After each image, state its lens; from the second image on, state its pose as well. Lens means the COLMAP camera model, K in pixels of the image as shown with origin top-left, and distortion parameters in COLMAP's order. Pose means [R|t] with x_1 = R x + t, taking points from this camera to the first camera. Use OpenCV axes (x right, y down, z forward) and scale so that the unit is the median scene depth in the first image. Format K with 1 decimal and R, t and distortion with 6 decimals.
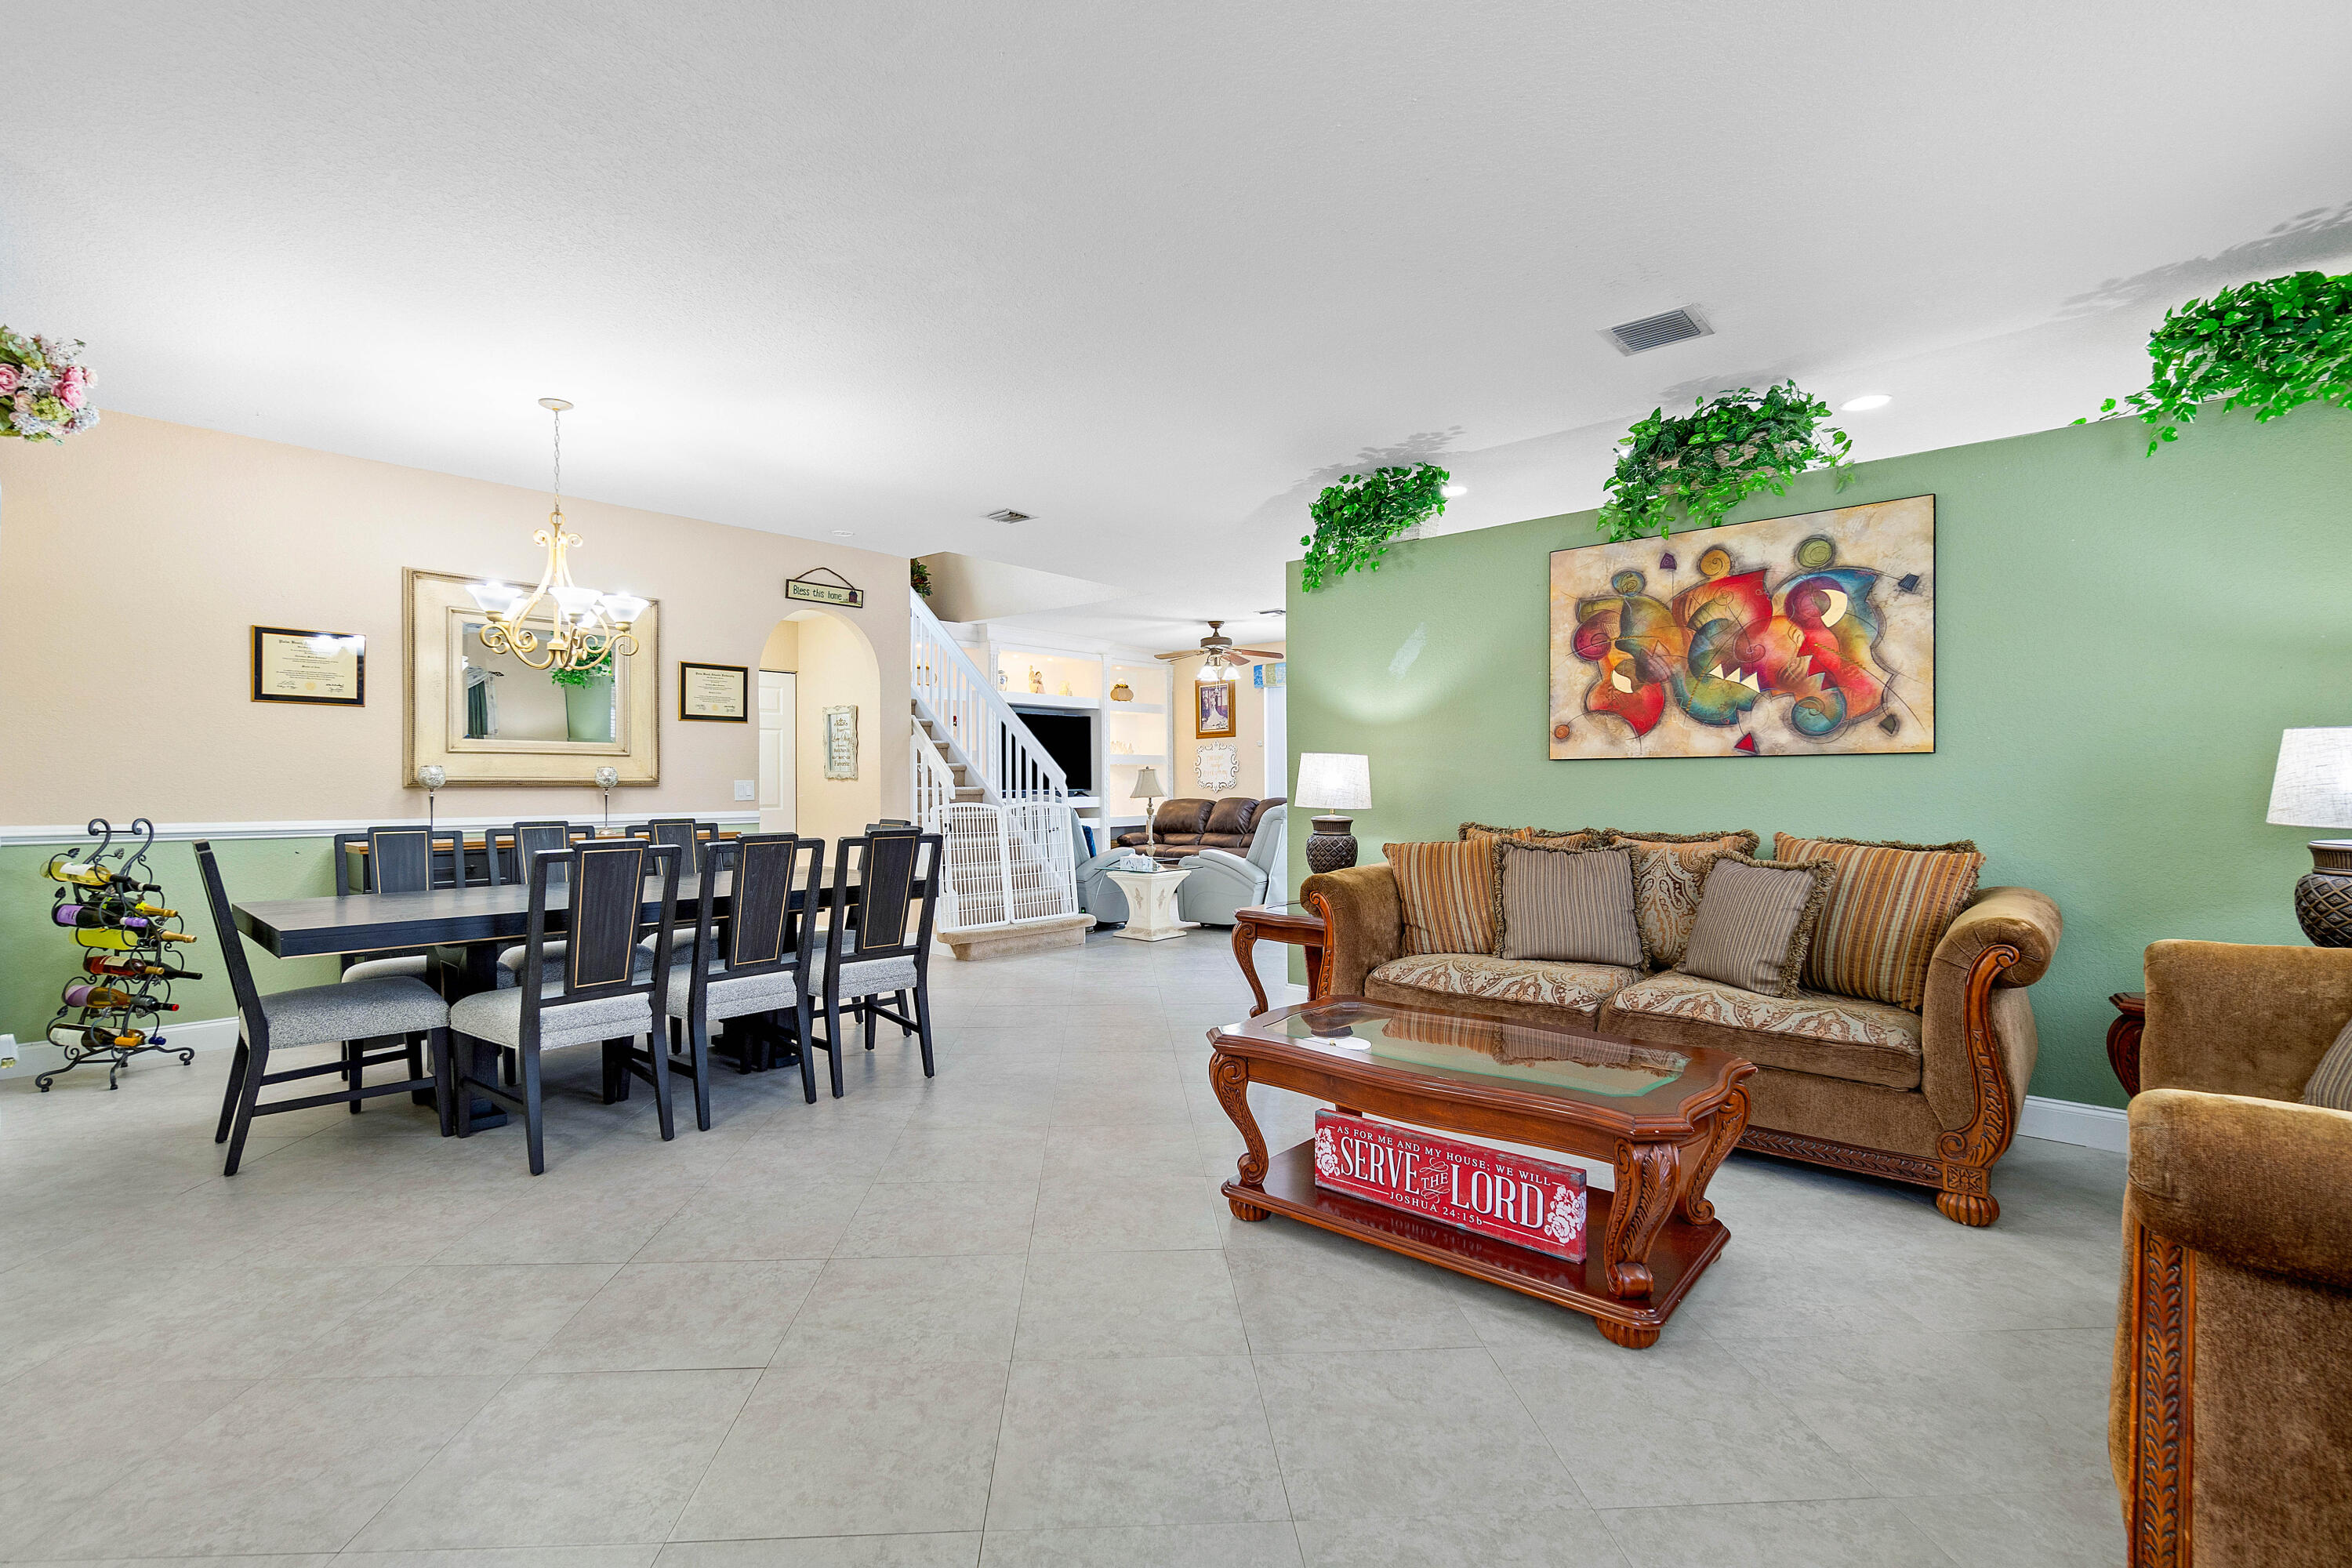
lens RADIAL K [[1108.3, 0, 1183.4], [0, 1108.3, 777.4], [0, 0, 1]] dist [0.001314, 0.000398]
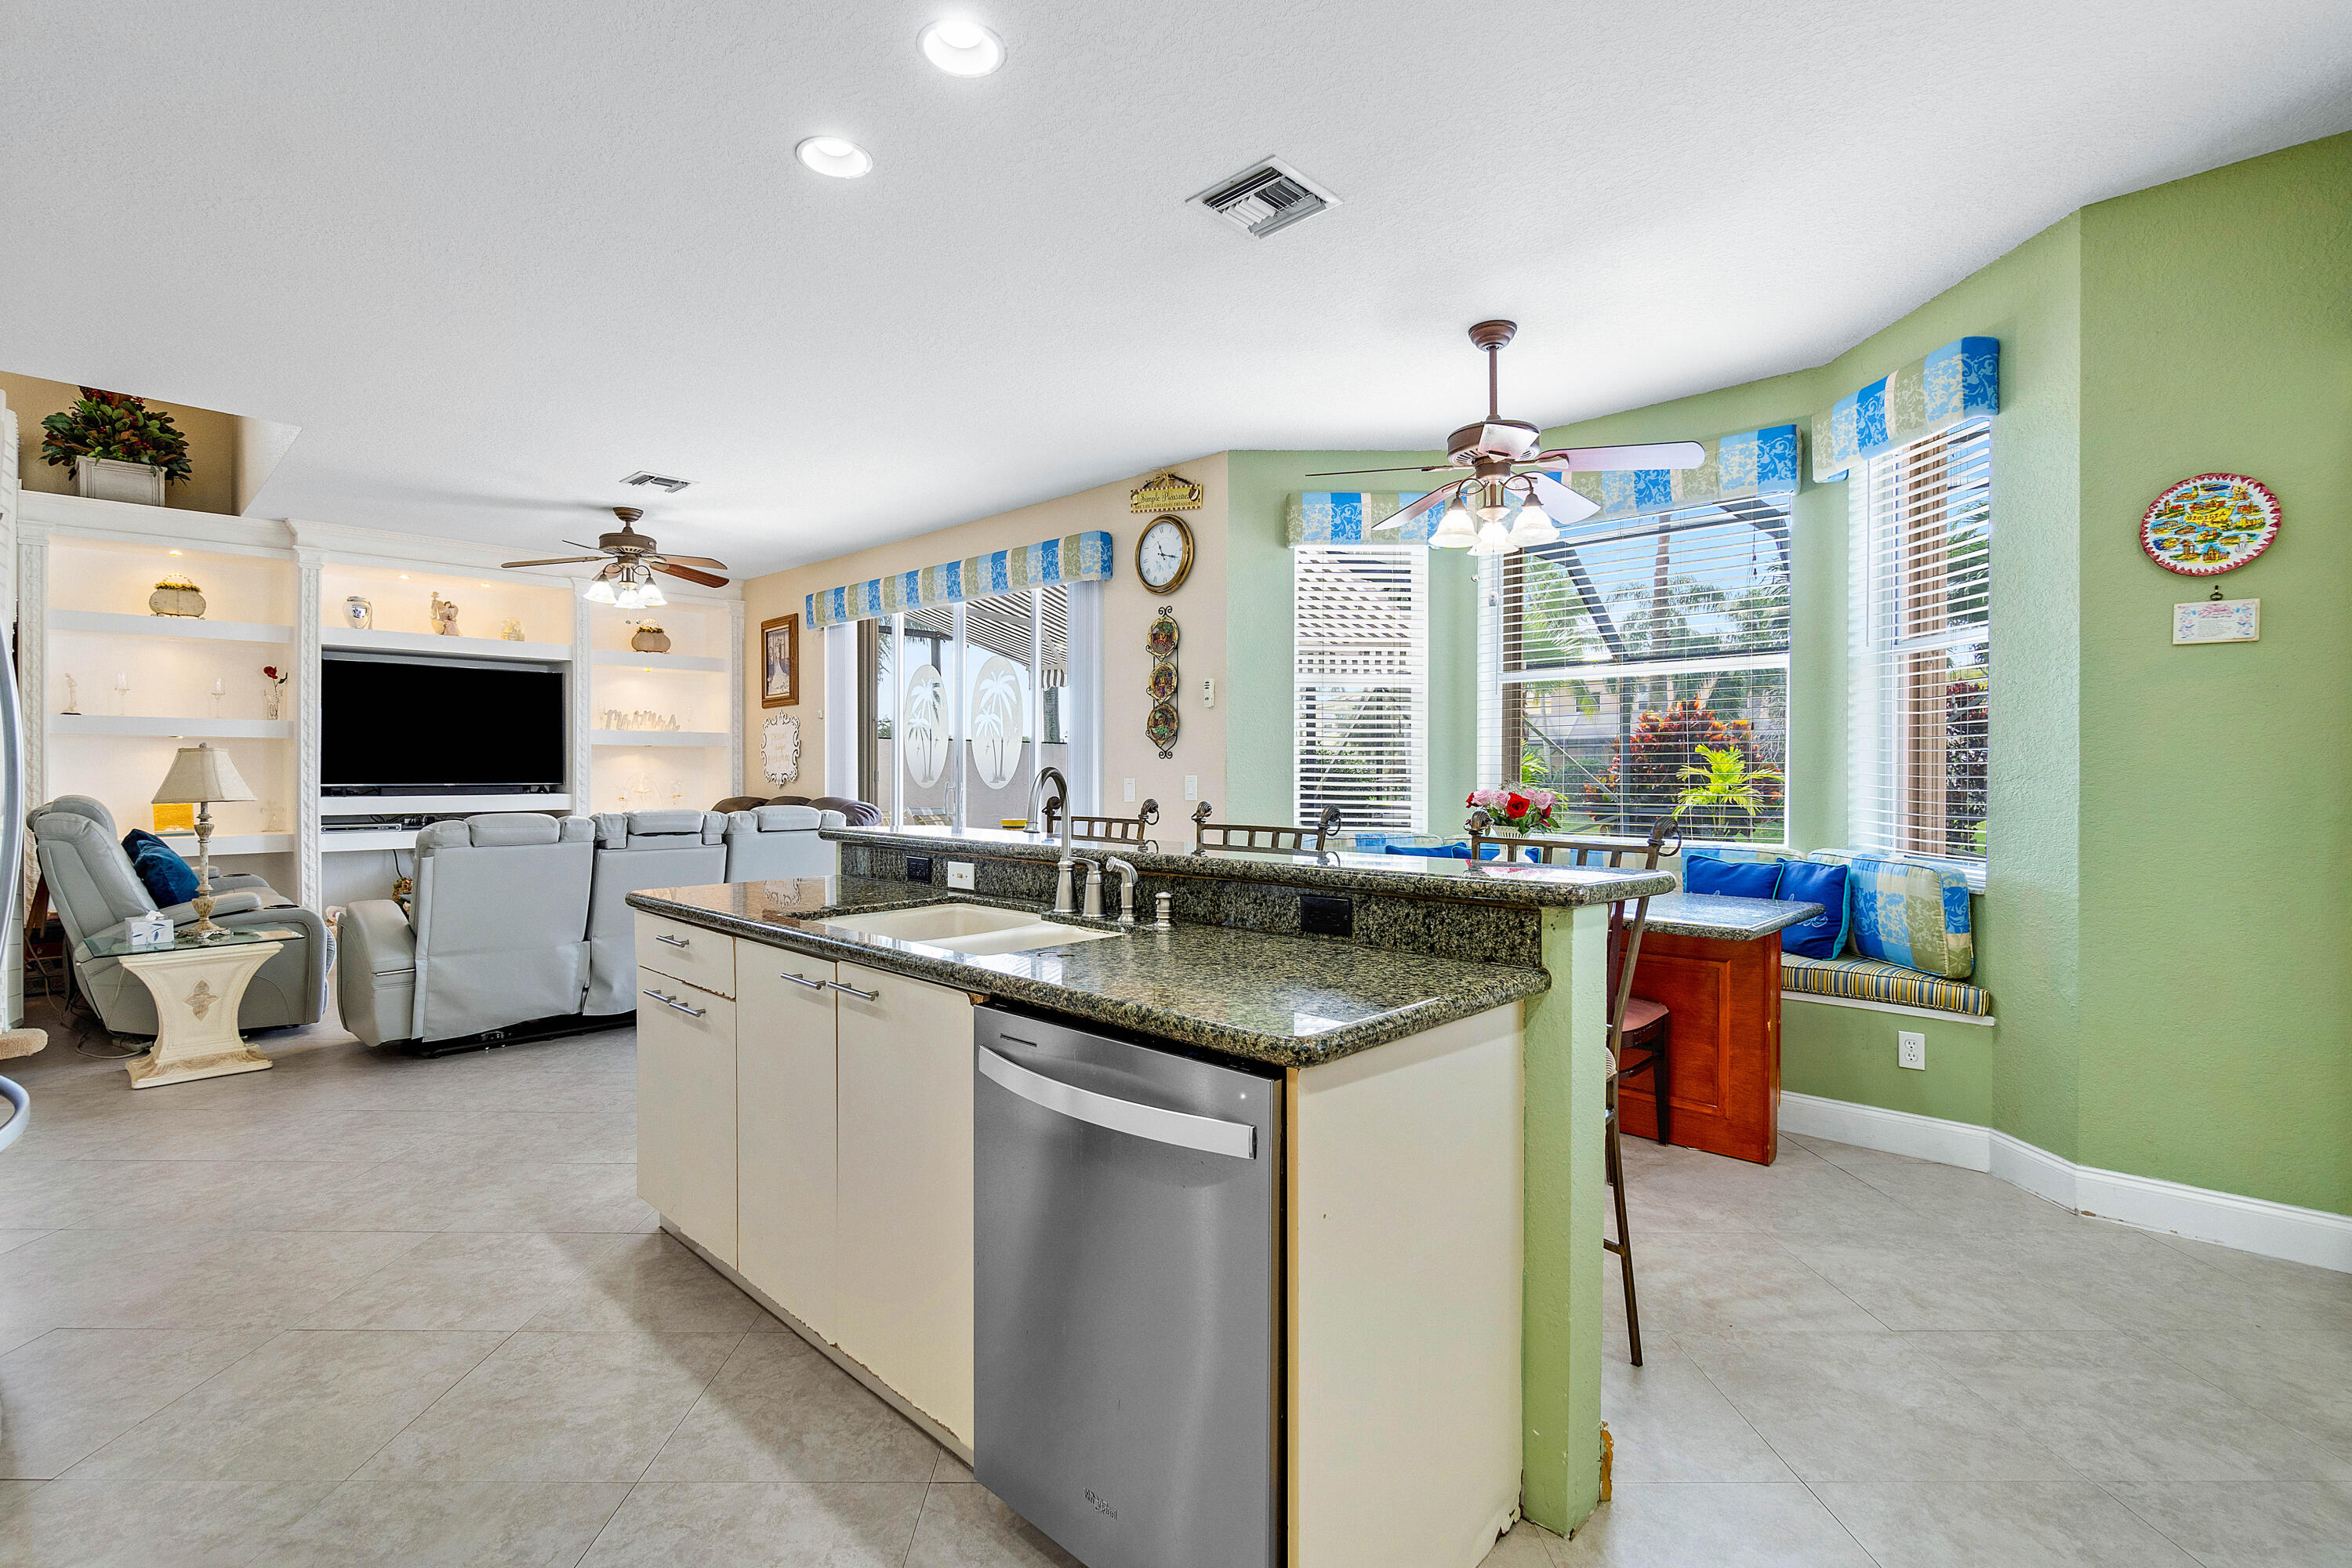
lens RADIAL K [[1108.3, 0, 1183.4], [0, 1108.3, 777.4], [0, 0, 1]] dist [0.001314, 0.000398]
pose [[0.998109, 0.005944, -0.061183, 0.323782], [-0.005328, 0.999933, 0.010237, -0.001256], [0.061240, -0.009892, 0.998074, 0.356629]]
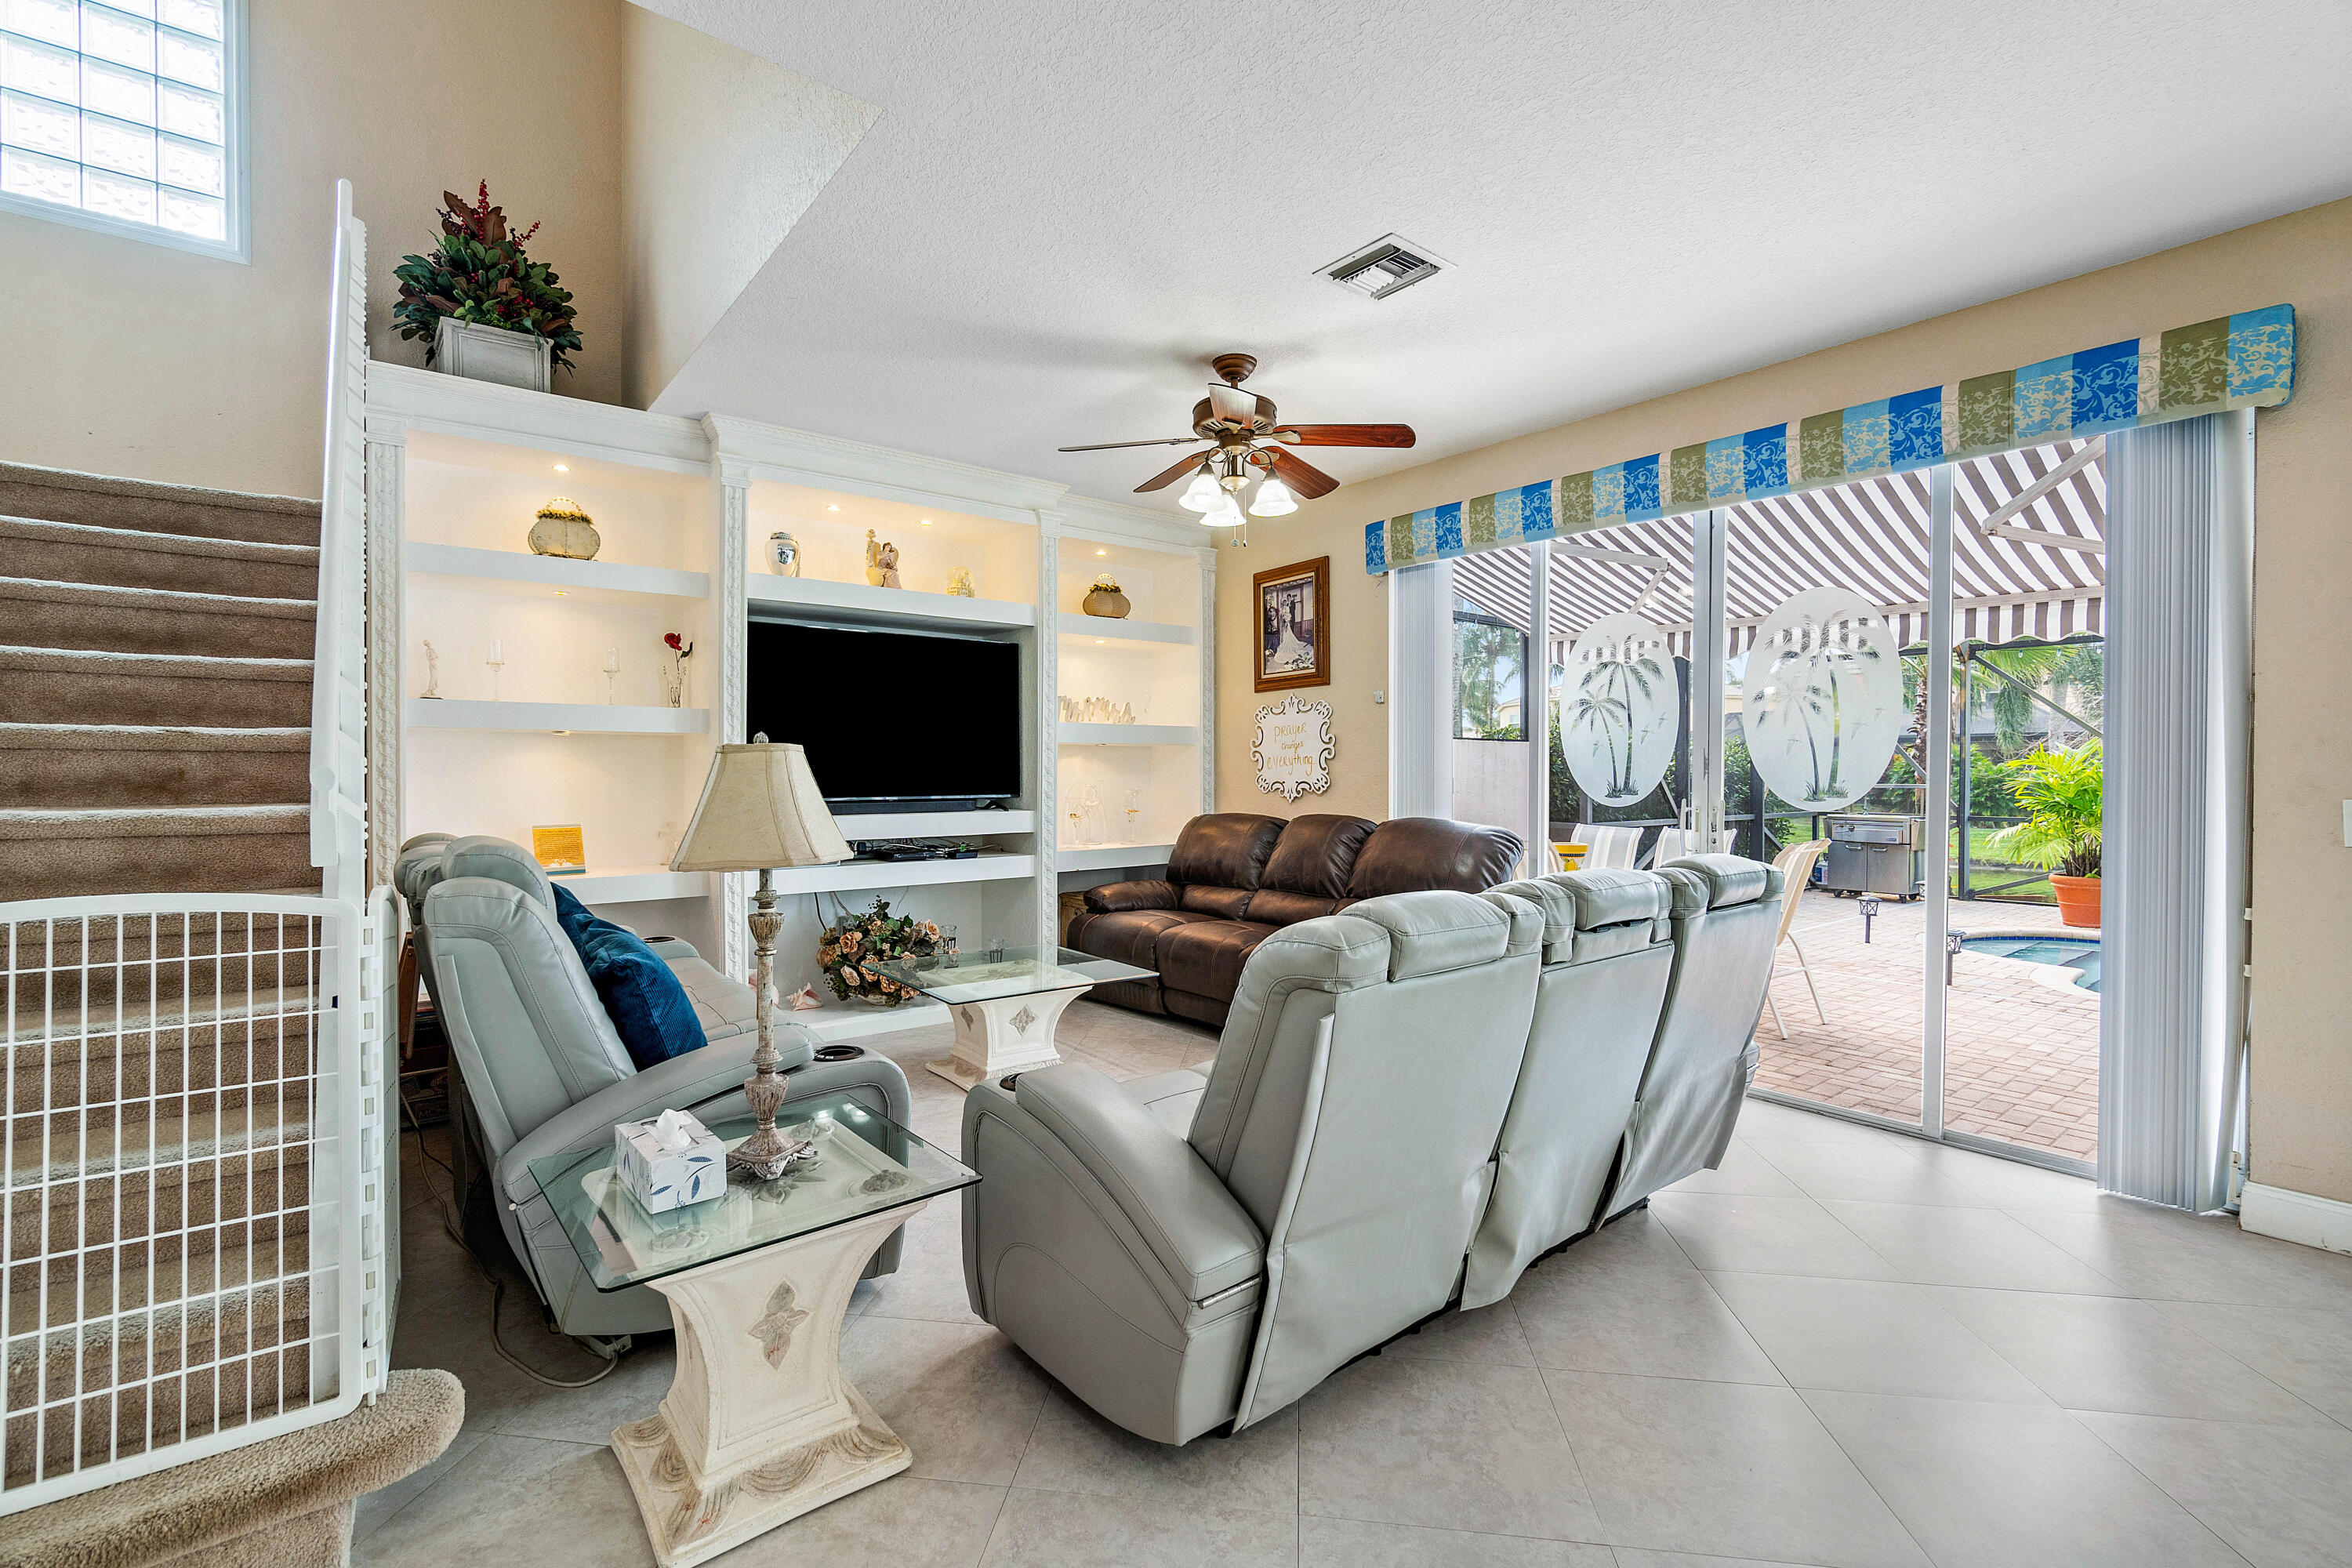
lens RADIAL K [[1040.6, 0, 1173.2], [0, 1040.6, 782.0], [0, 0, 1]] dist [-0.004088, 0.002331]
pose [[0.981735, 0.007199, -0.190117, 0.067091], [-0.004042, 0.999848, 0.016987, -0.002837], [0.190210, -0.015908, 0.981615, 0.562812]]
